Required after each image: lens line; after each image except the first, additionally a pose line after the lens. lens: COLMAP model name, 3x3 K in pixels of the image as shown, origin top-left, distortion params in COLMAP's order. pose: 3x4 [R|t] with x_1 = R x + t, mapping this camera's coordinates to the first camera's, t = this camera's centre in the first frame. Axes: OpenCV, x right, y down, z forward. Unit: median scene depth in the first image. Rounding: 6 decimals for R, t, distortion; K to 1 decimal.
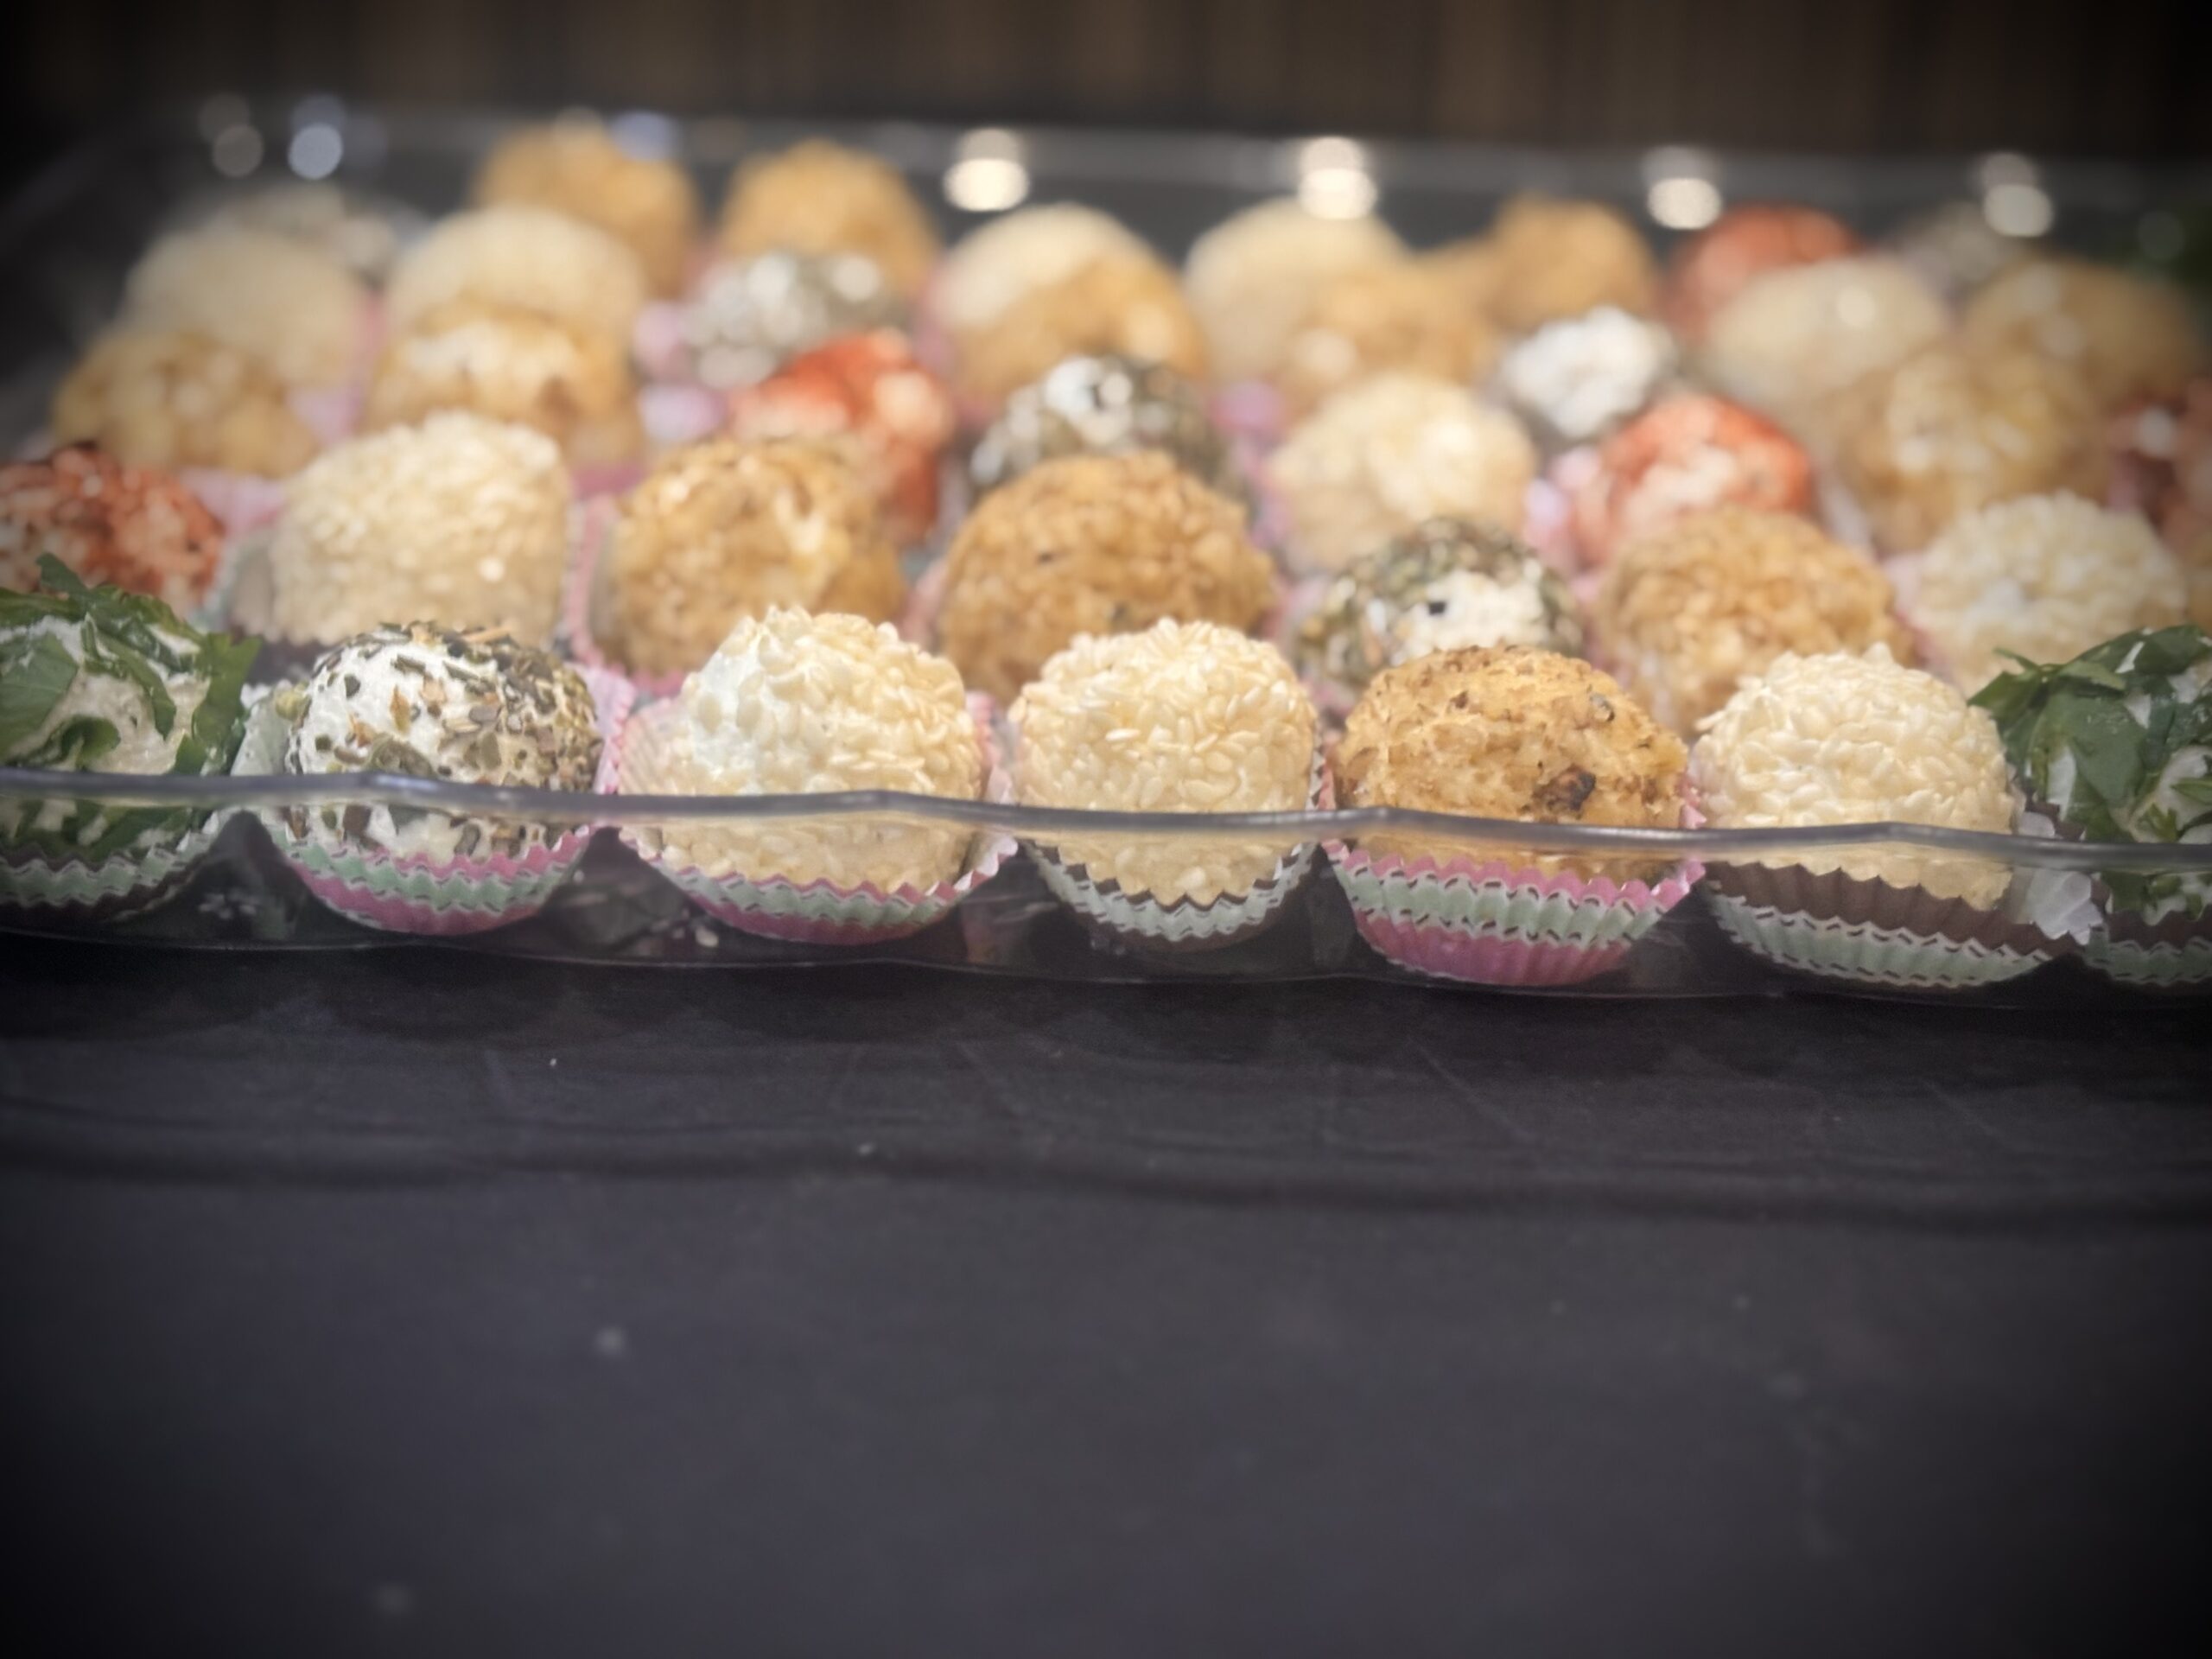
lens RADIAL K [[3469.9, 0, 1106.0], [0, 3469.9, 829.5], [0, 0, 1]] dist [0.245308, -1.309603]
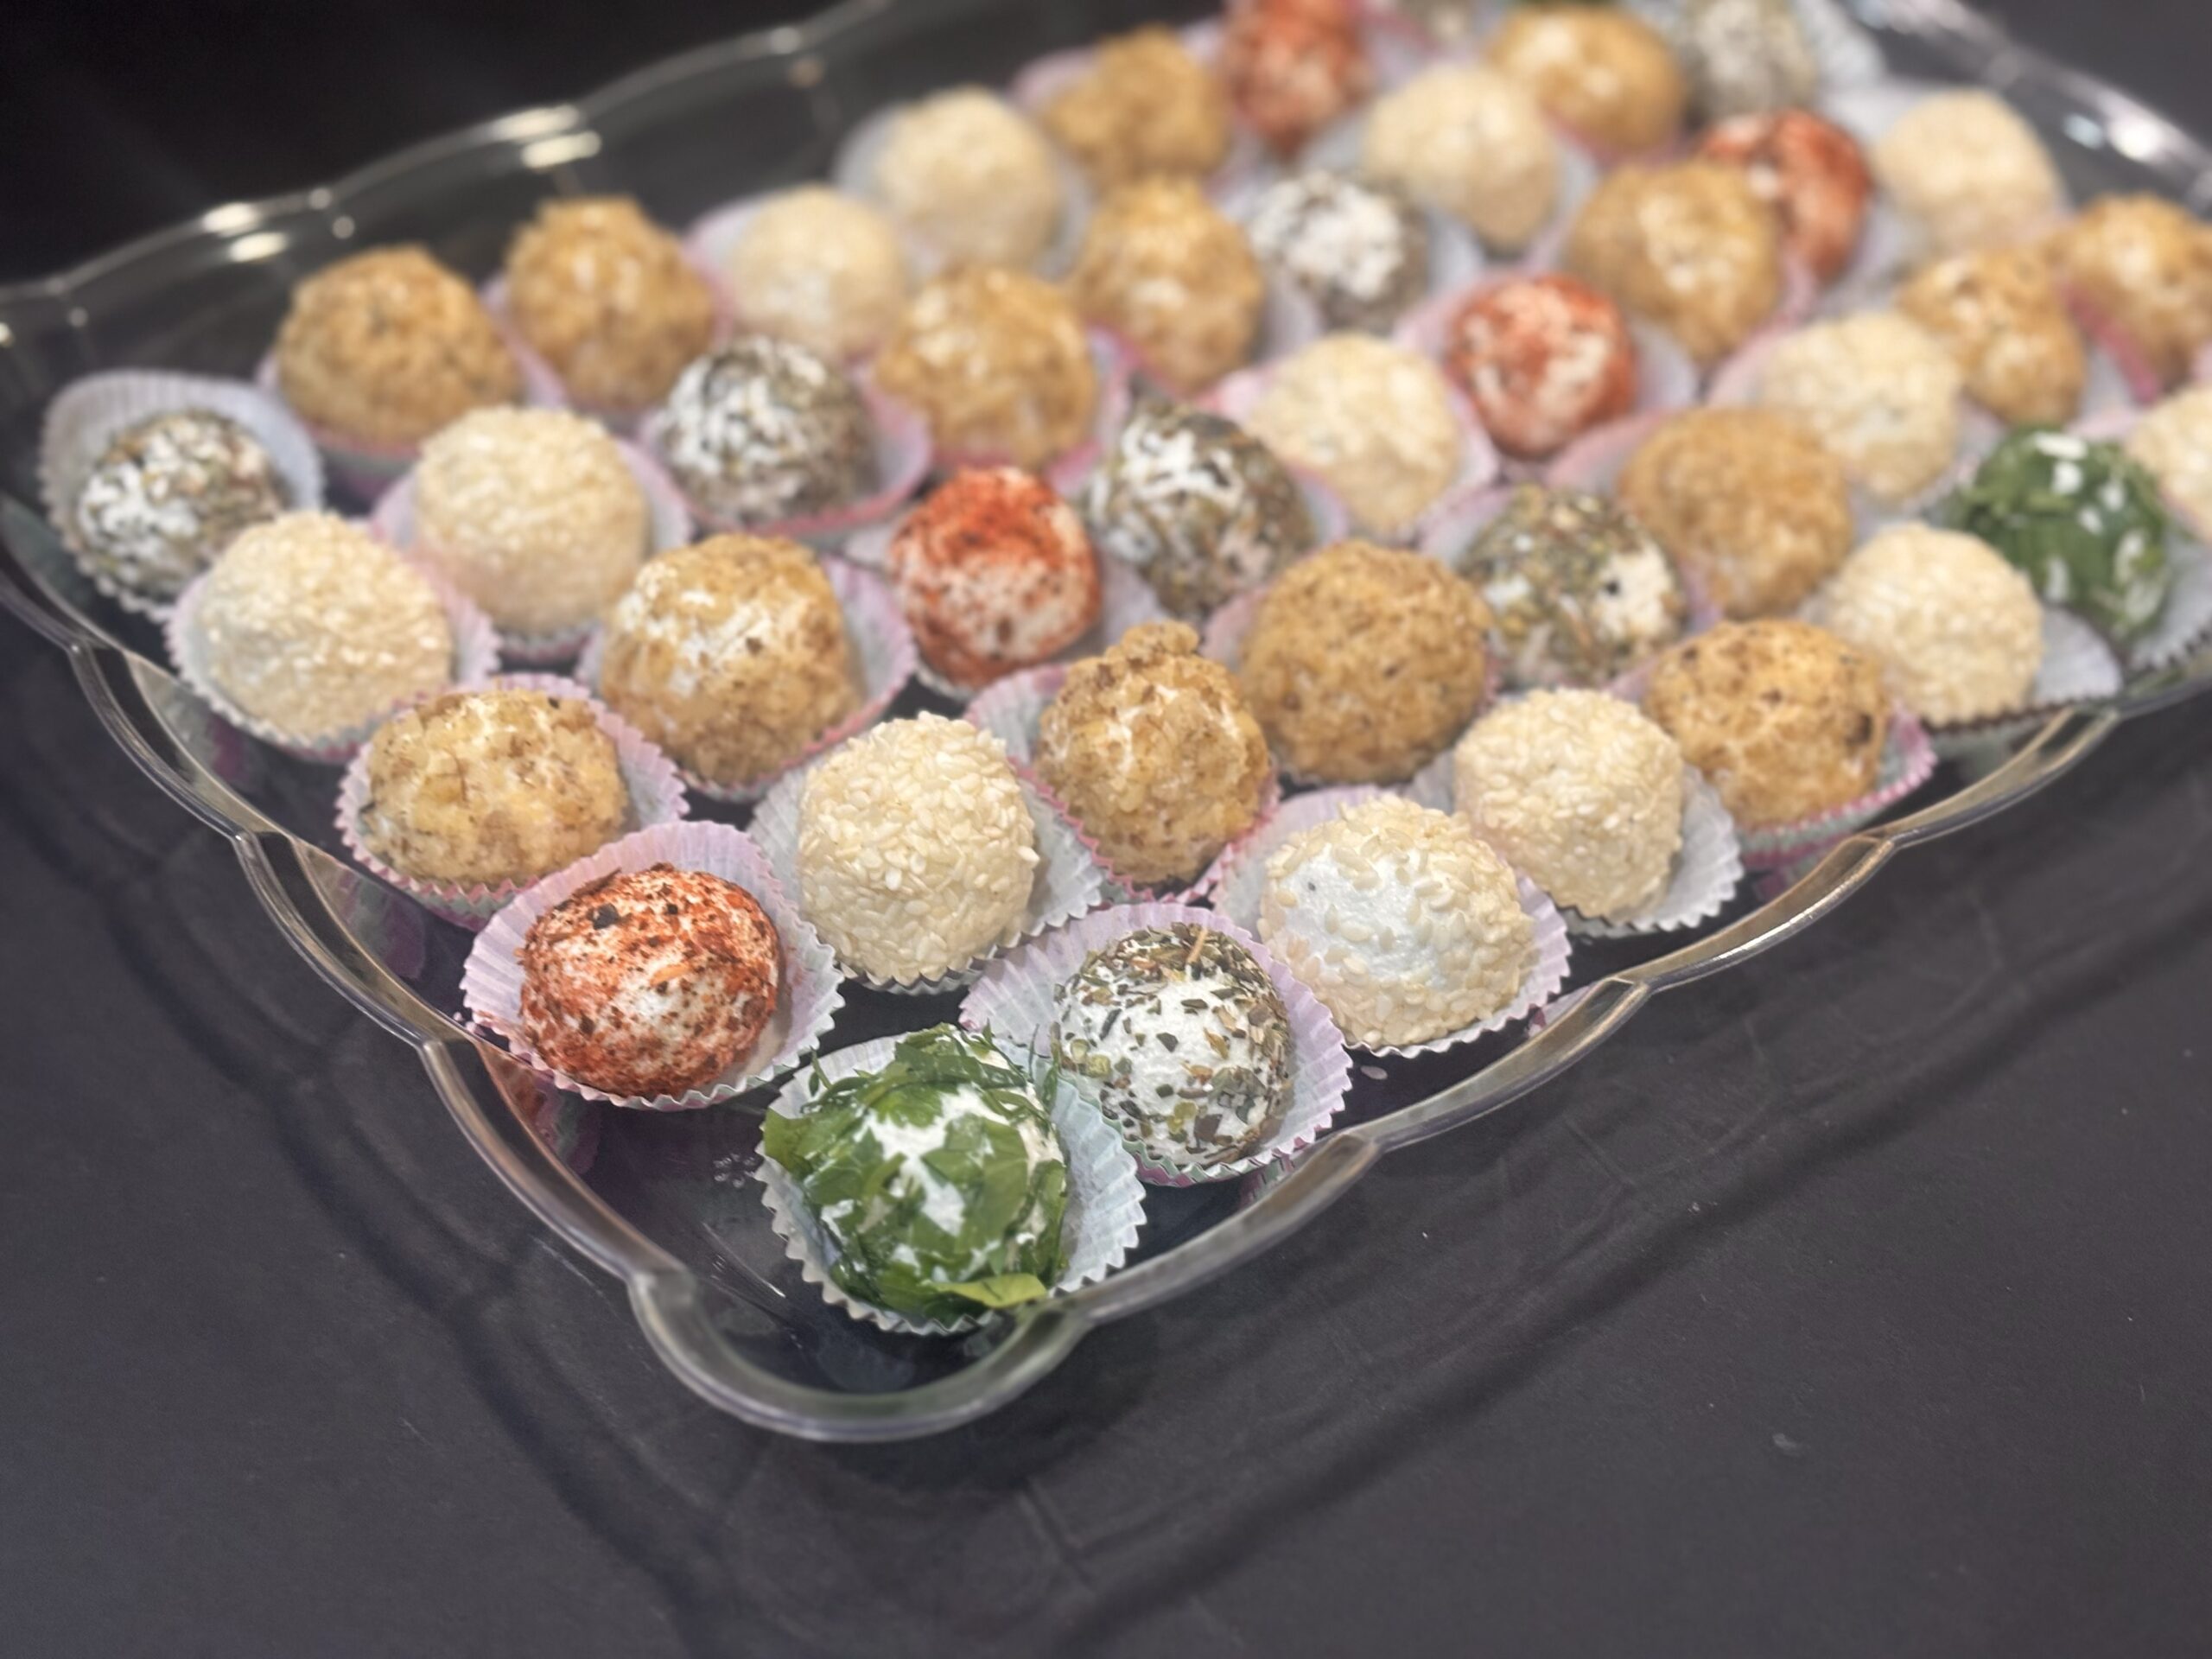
lens RADIAL K [[3469.9, 0, 1106.0], [0, 3469.9, 829.5], [0, 0, 1]] dist [0.245308, -1.309603]
pose [[0.784123, -0.418100, 0.458632, -0.777528], [0.232834, 0.883216, 0.407085, -0.625963], [-0.575273, -0.212419, 0.789898, 0.033735]]
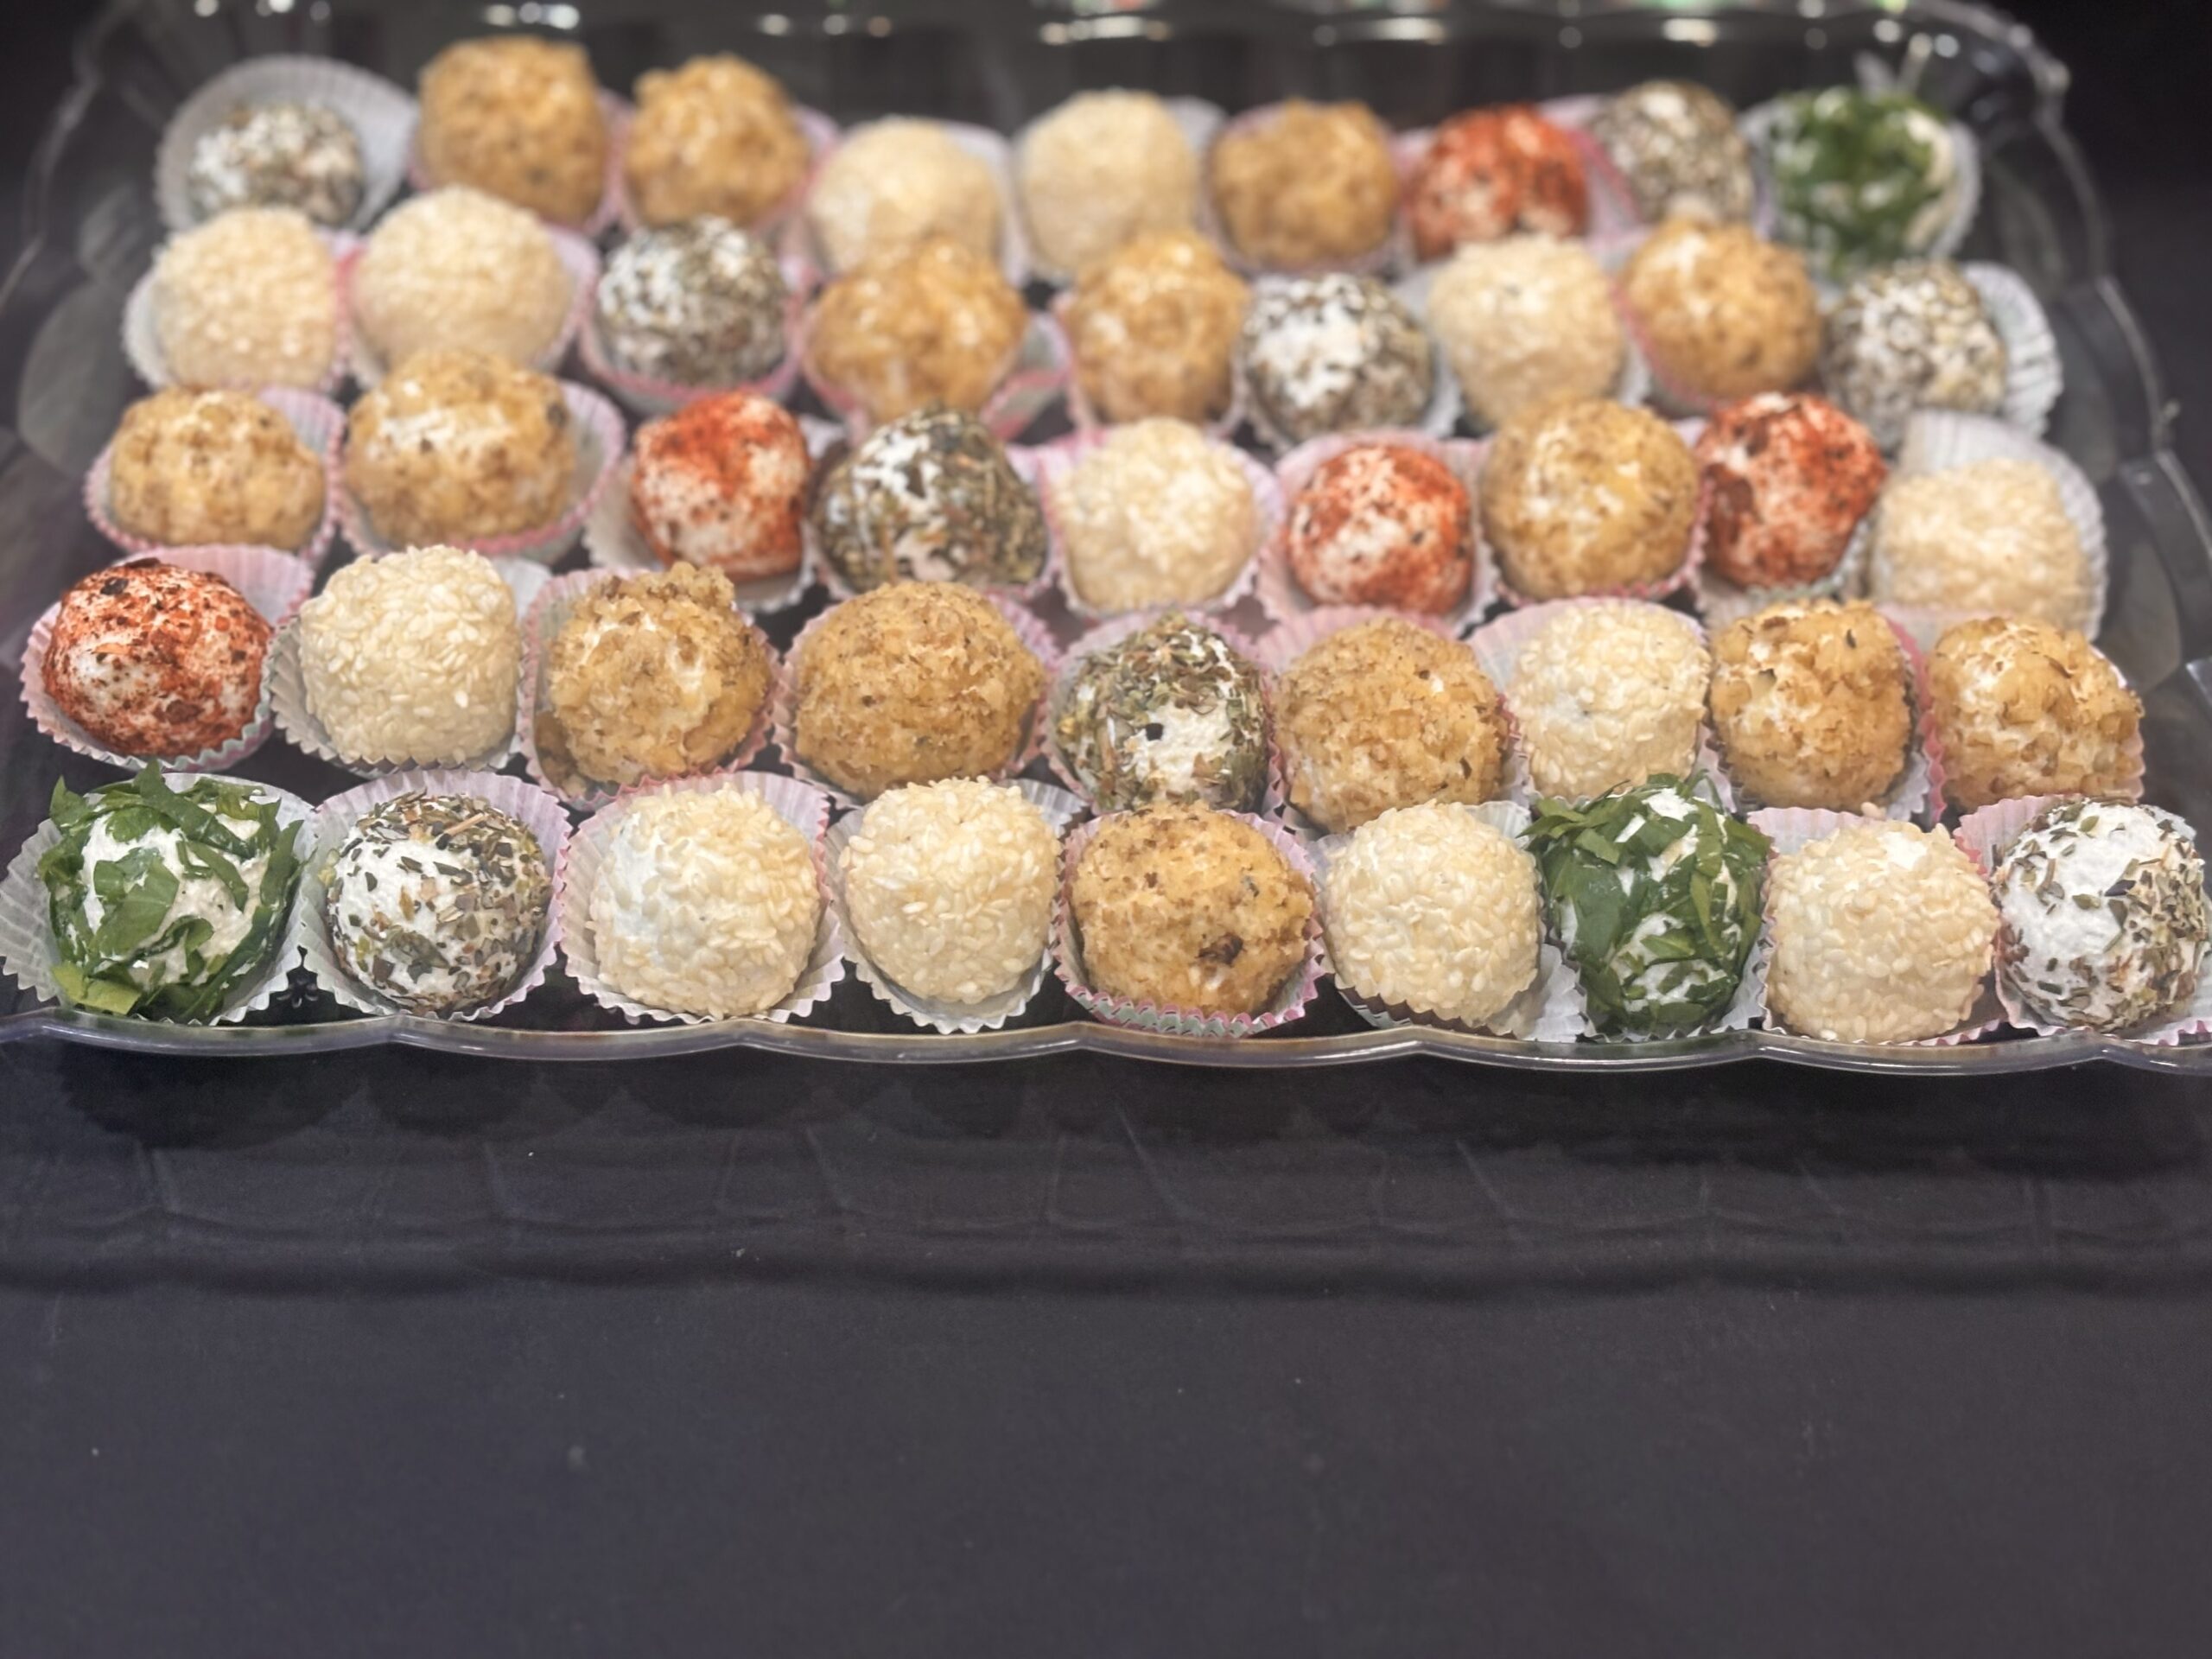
lens RADIAL K [[3441.7, 0, 1129.4], [0, 3441.7, 826.2], [0, 0, 1]] dist [0.217310, -1.090843]
pose [[0.999966, -0.007748, -0.002667, 0.096706], [0.008183, 0.926509, 0.376183, -0.588888], [-0.000443, -0.376192, 0.926542, -0.298126]]
